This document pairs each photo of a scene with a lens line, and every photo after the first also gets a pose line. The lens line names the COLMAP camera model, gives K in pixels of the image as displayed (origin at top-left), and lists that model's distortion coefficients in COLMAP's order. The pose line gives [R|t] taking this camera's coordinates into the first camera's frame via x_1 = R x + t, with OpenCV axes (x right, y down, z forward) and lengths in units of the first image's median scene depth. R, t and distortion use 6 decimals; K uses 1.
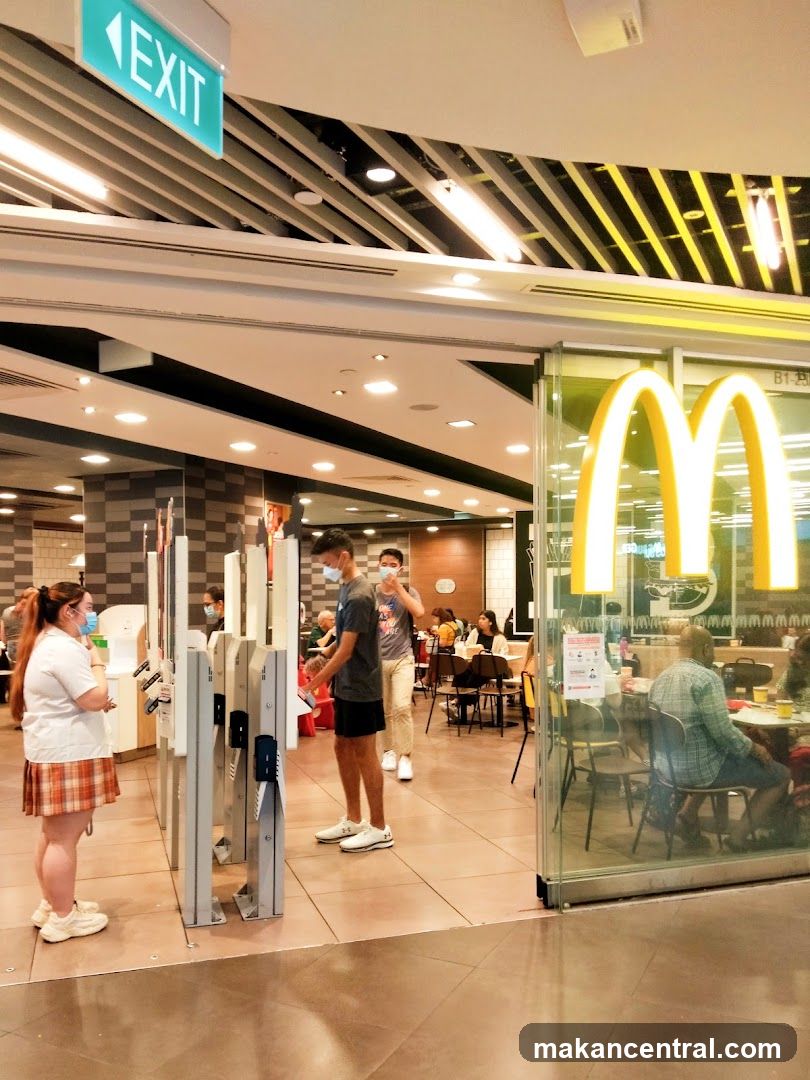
lens RADIAL K [[951.0, 0, 405.0], [0, 951.0, 540.0], [0, 0, 1]] dist [-0.094479, -0.003934]
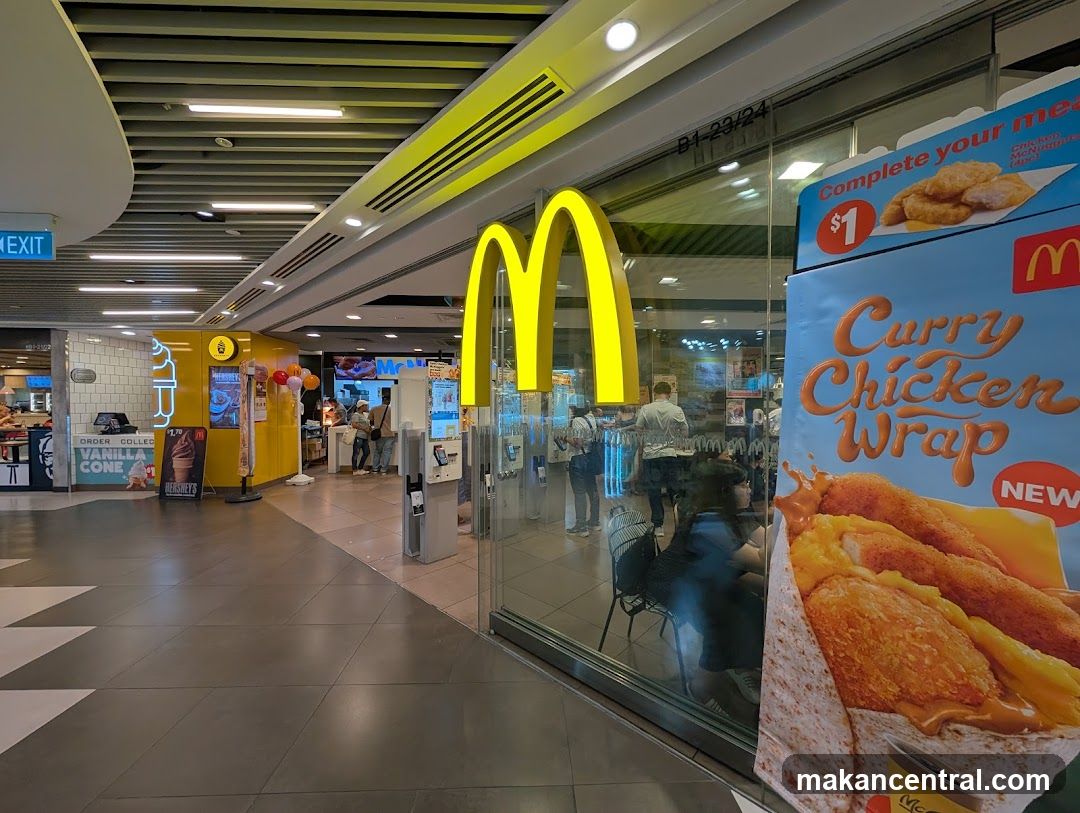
lens RADIAL K [[408.4, 0, 540.0], [0, 408.4, 406.5], [0, 0, 1]] dist [0.000690, 0.000070]
pose [[0.466879, 0.005399, -0.884305, 2.014658], [0.052126, 0.998075, 0.033614, 0.169207], [0.882784, -0.061789, 0.465699, 1.919472]]
